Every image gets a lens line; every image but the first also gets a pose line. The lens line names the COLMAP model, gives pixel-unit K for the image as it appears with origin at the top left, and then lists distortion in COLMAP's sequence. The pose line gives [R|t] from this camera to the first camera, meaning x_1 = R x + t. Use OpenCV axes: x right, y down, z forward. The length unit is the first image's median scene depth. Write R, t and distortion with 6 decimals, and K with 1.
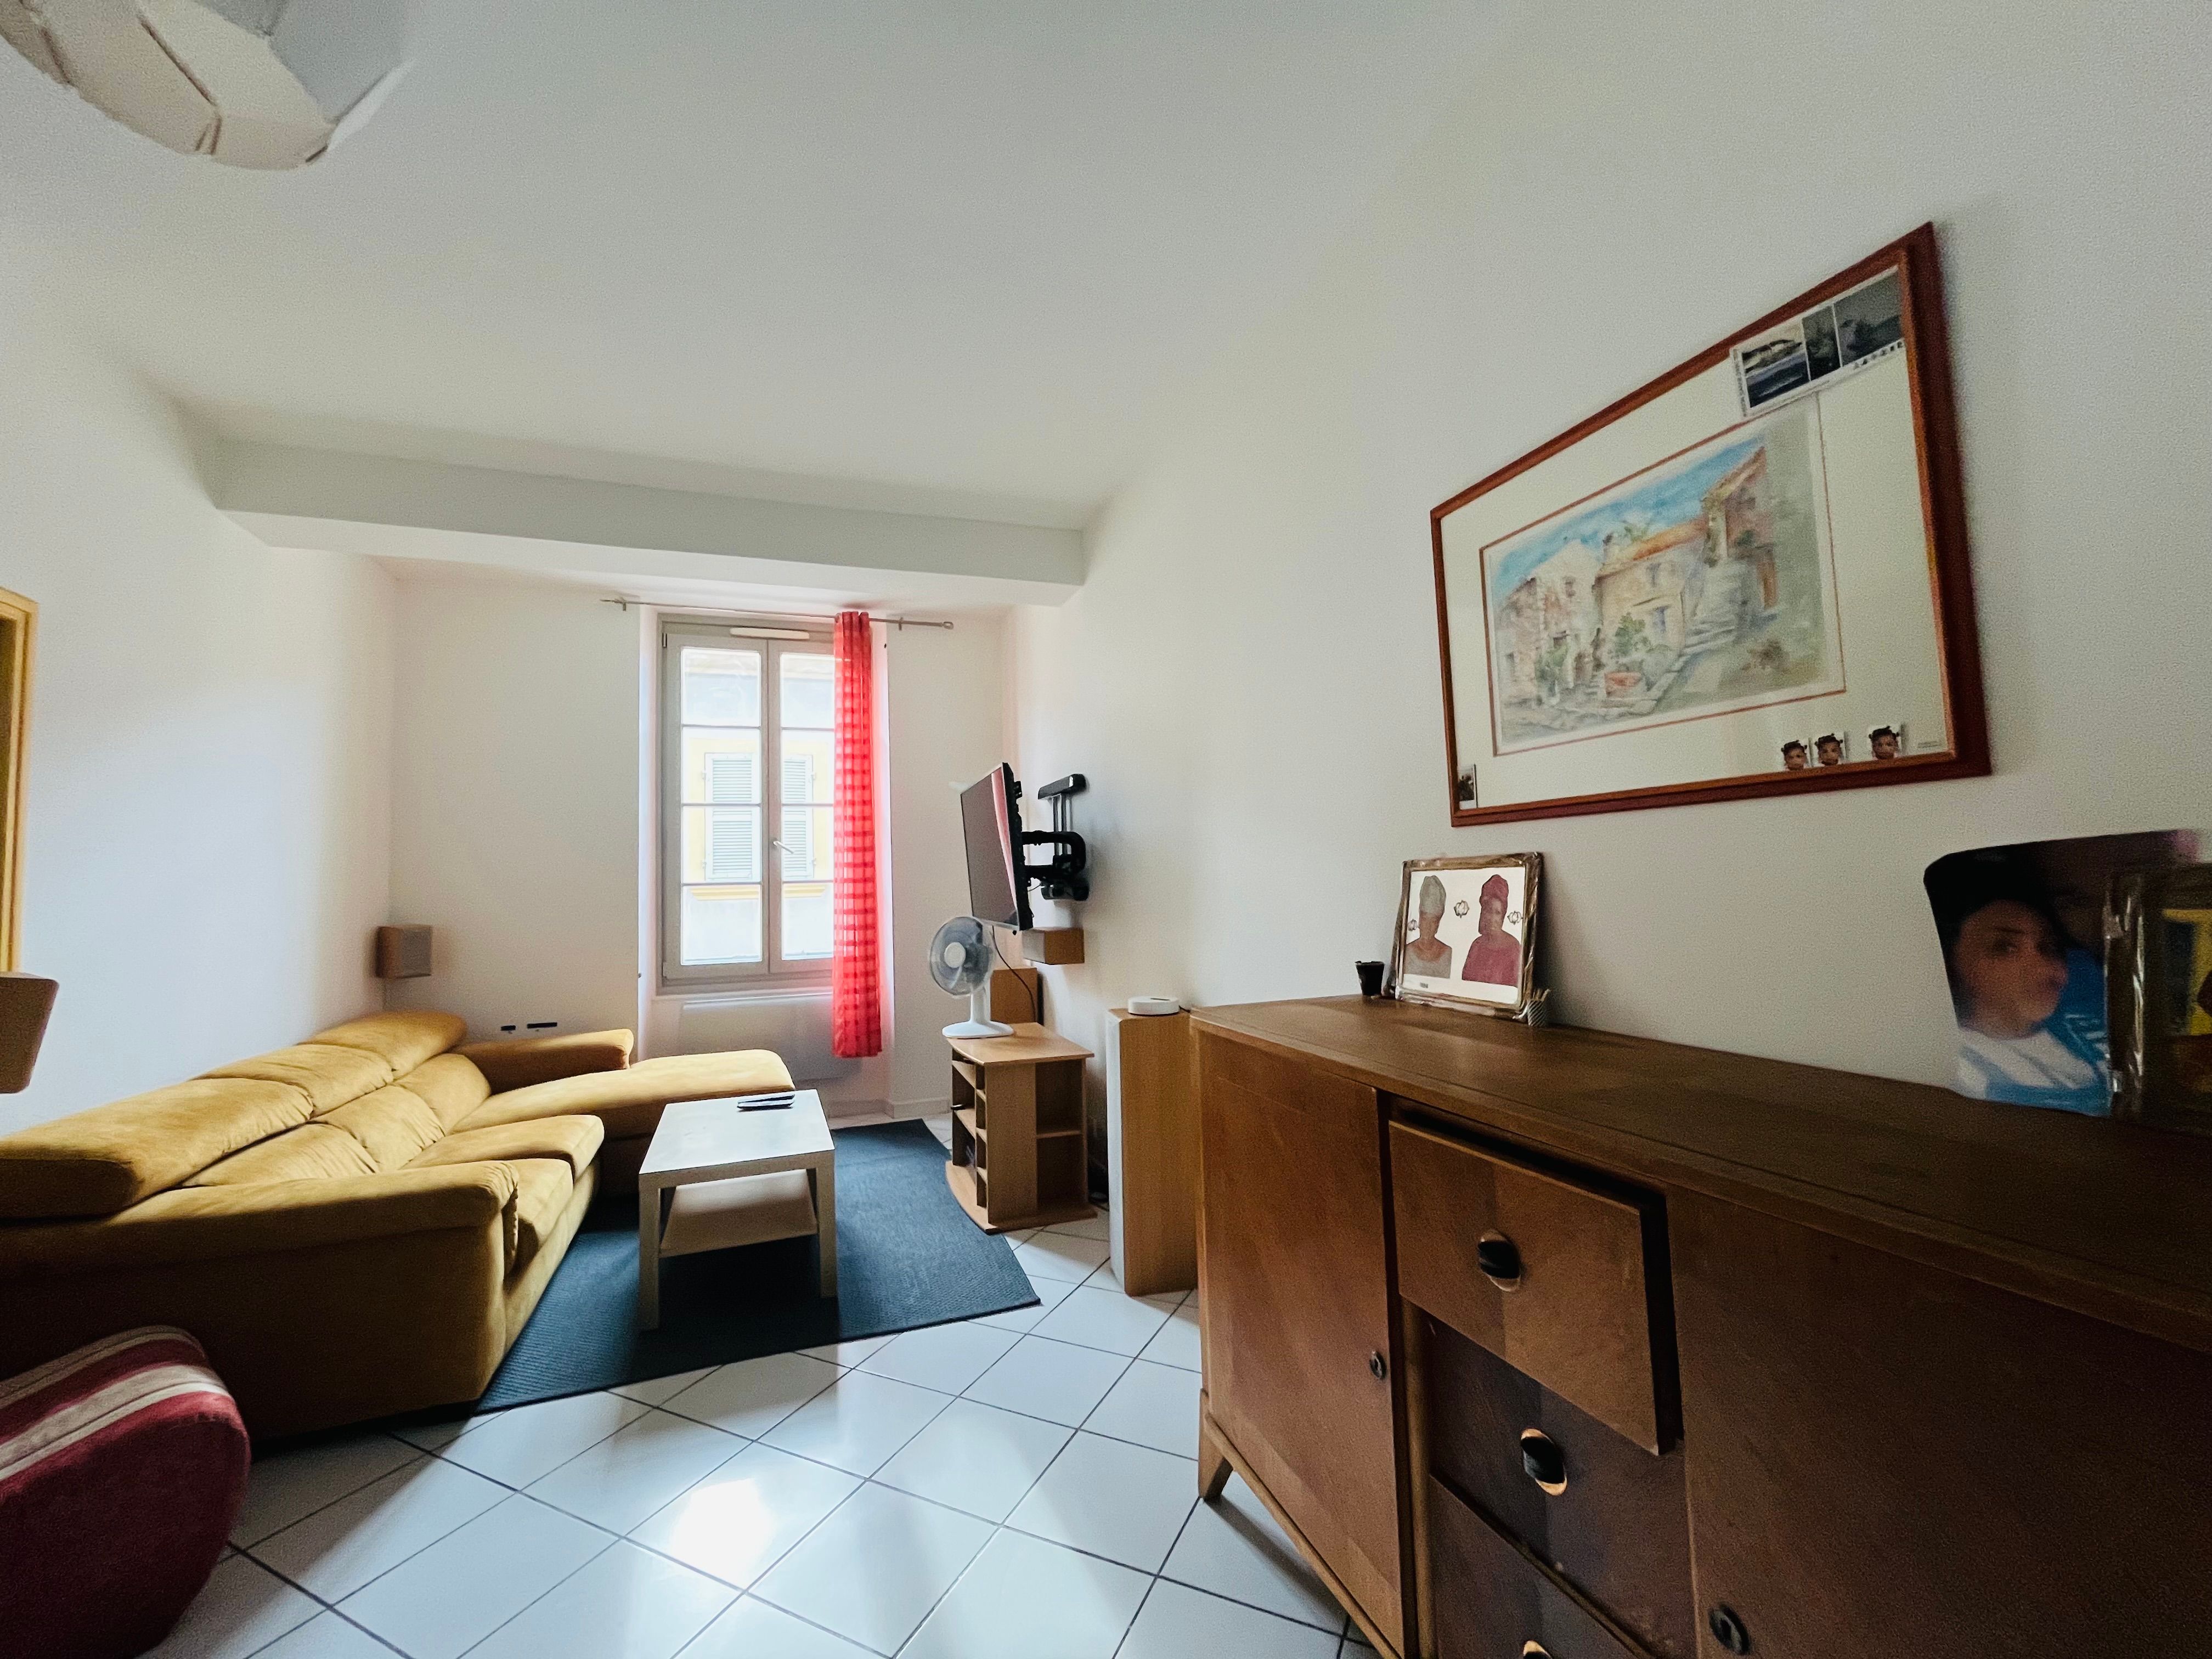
lens RADIAL K [[898.3, 0, 1097.2], [0, 898.3, 825.6], [0, 0, 1]] dist [-0.001090, 0.000049]
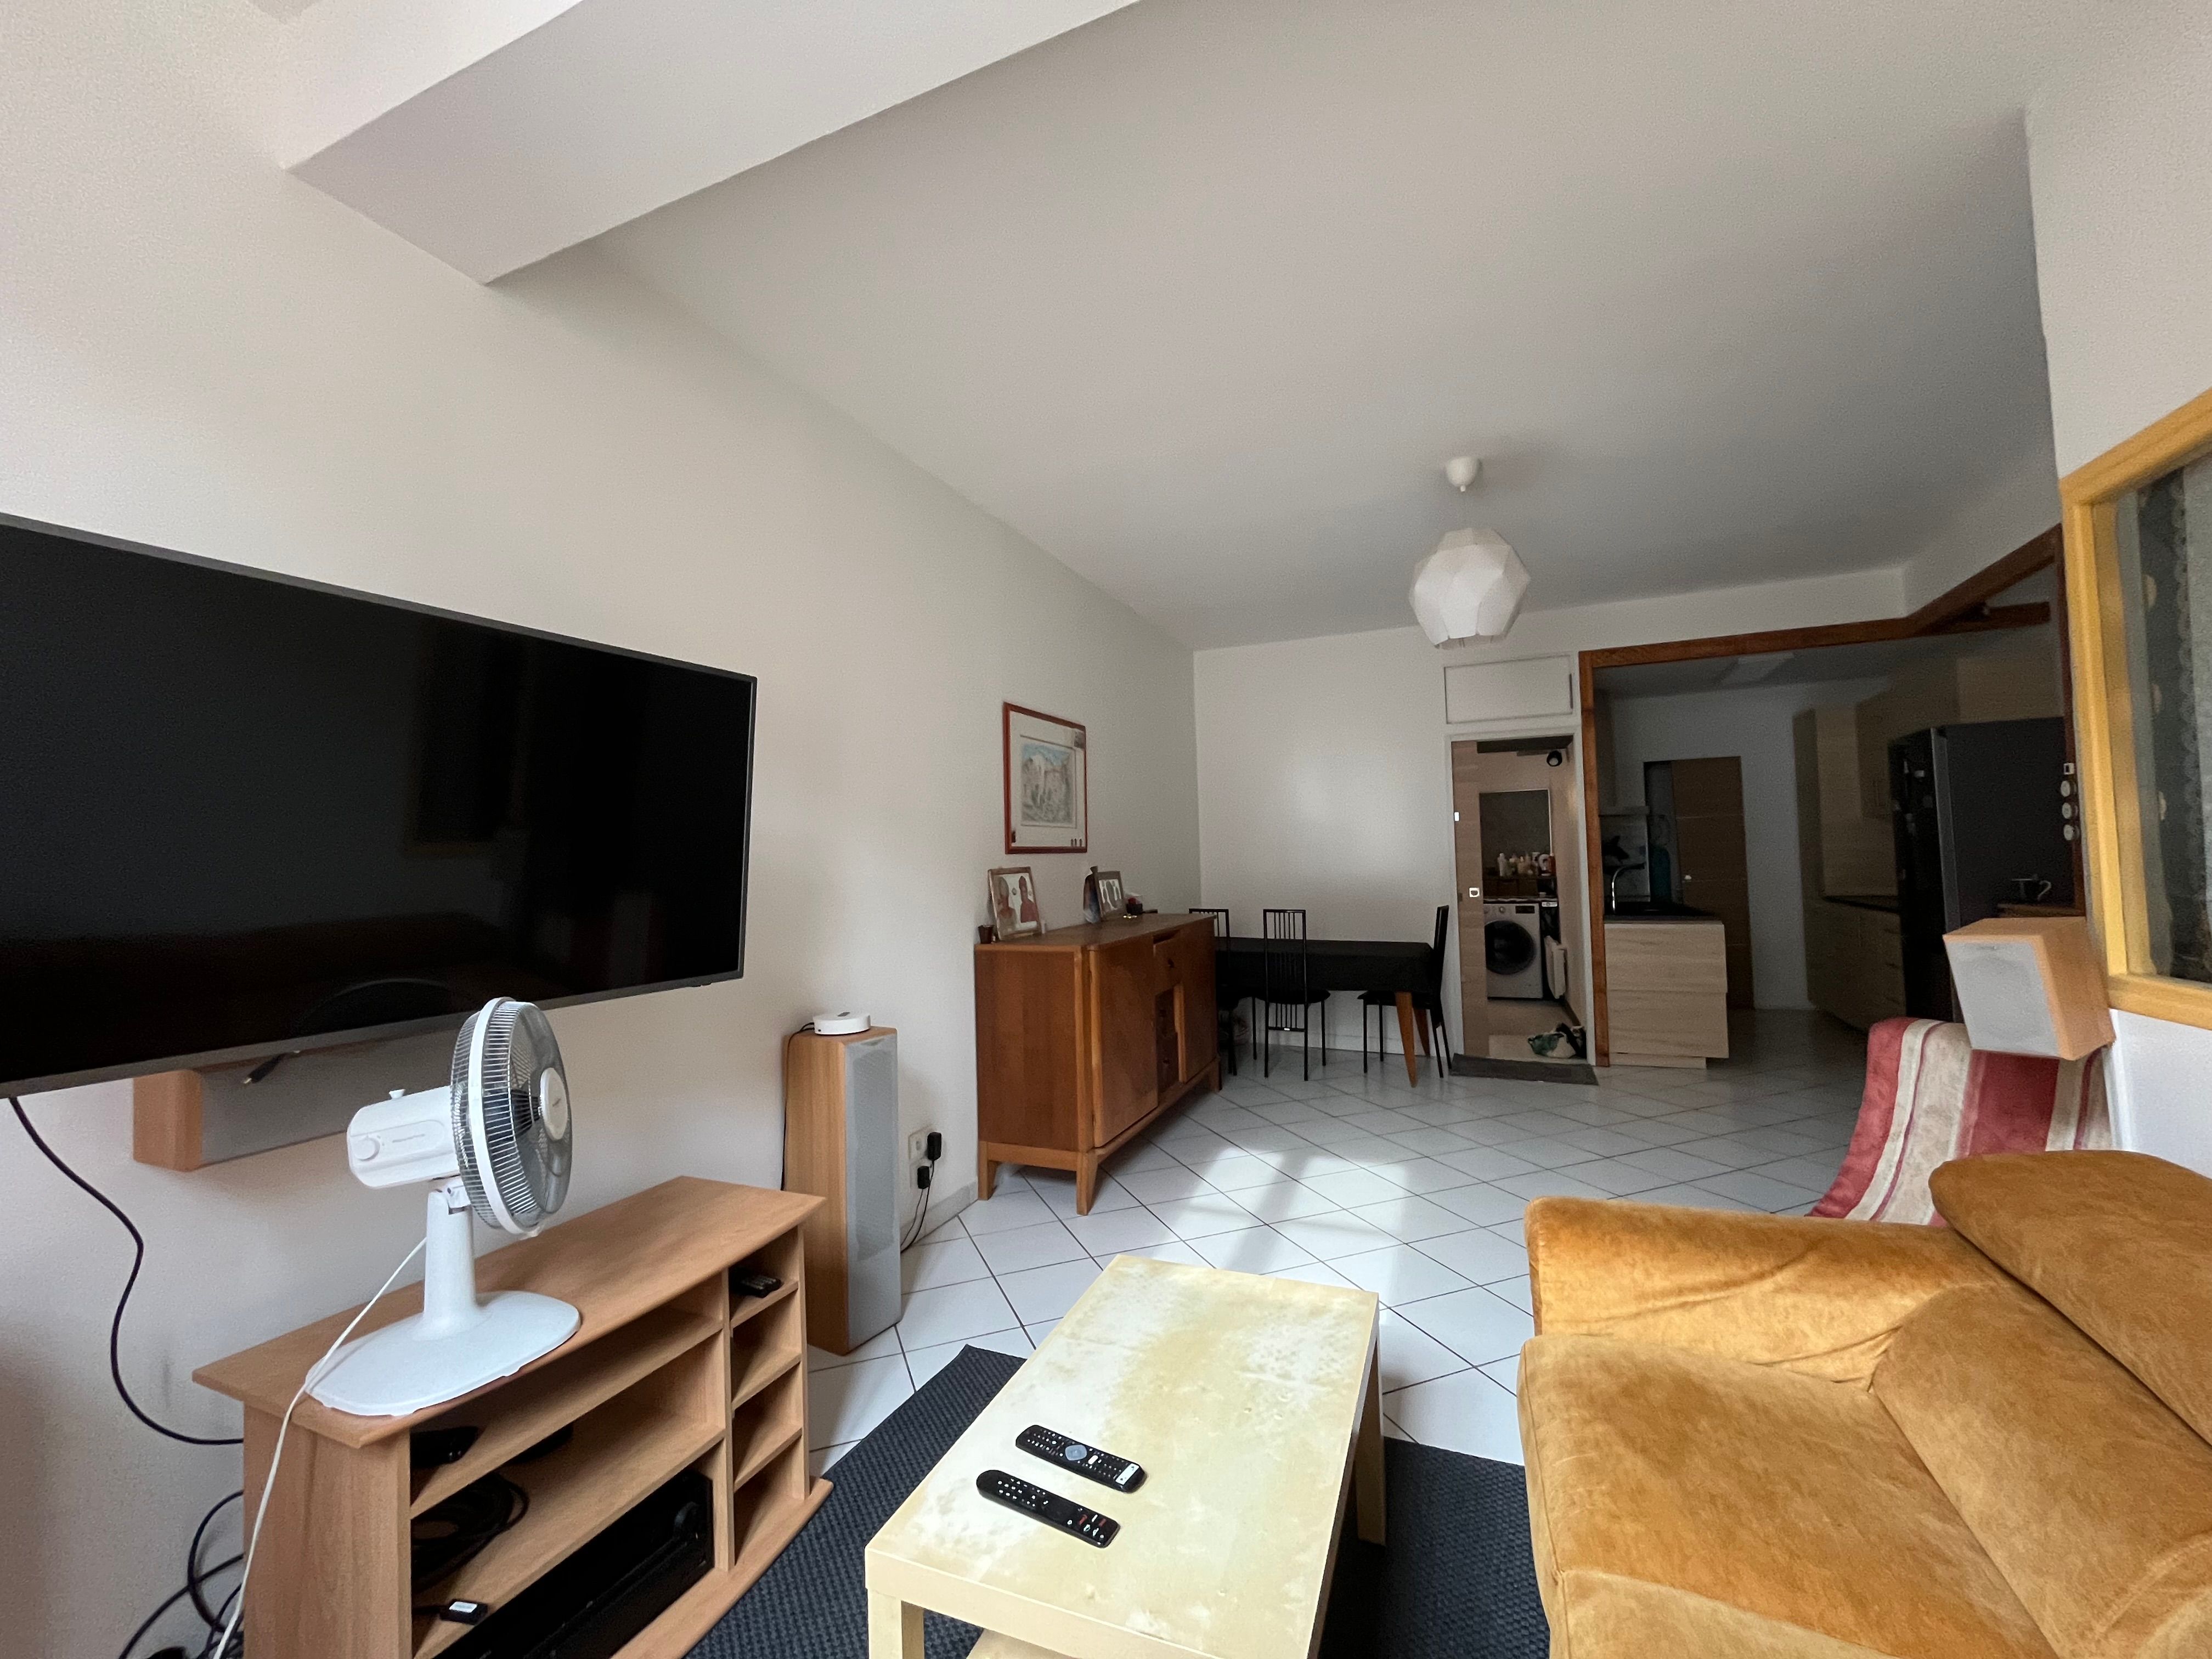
lens RADIAL K [[898.3, 0, 1097.2], [0, 898.3, 825.6], [0, 0, 1]] dist [-0.001090, 0.000049]
pose [[-0.726234, 0.074581, 0.683390, -1.339256], [0.006329, 0.994781, -0.101839, 0.167715], [-0.687418, -0.069634, -0.722916, 2.629681]]
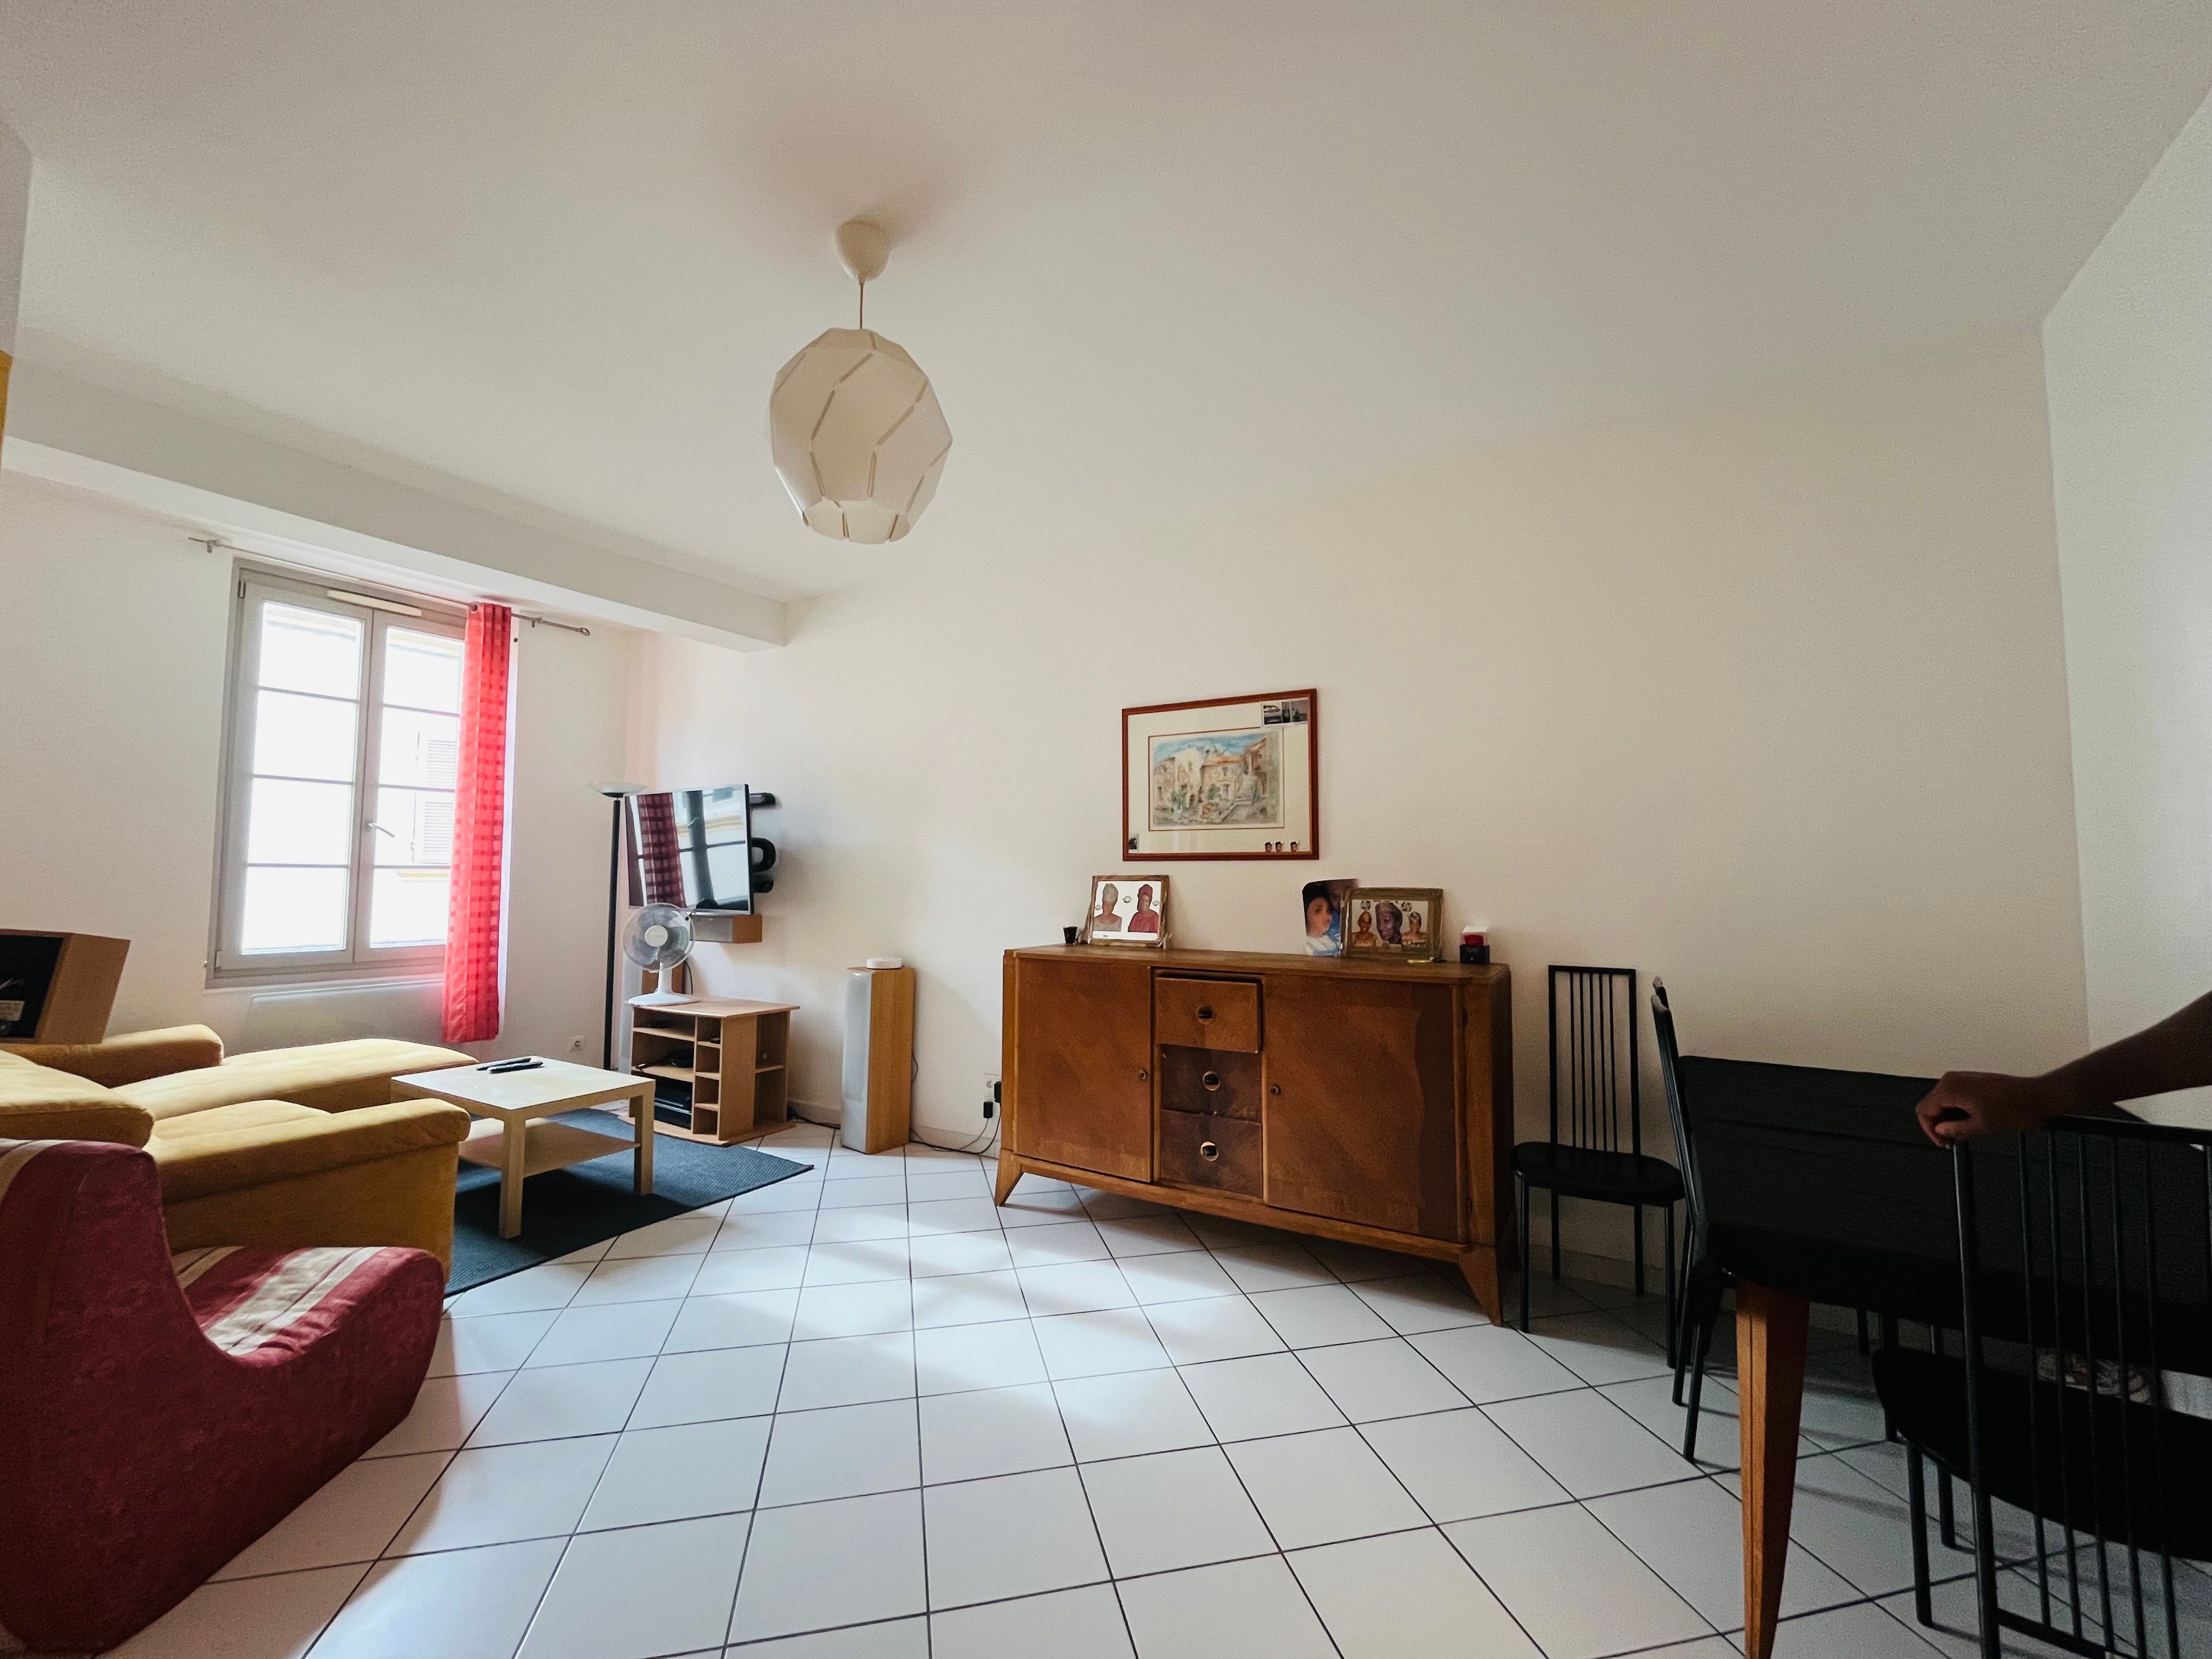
lens RADIAL K [[898.3, 0, 1097.2], [0, 898.3, 825.6], [0, 0, 1]] dist [-0.001090, 0.000049]
pose [[0.776280, 0.071618, 0.626306, -1.080495], [-0.069132, 0.997205, -0.028344, -0.019236], [-0.626586, -0.021295, 0.779062, -0.671772]]
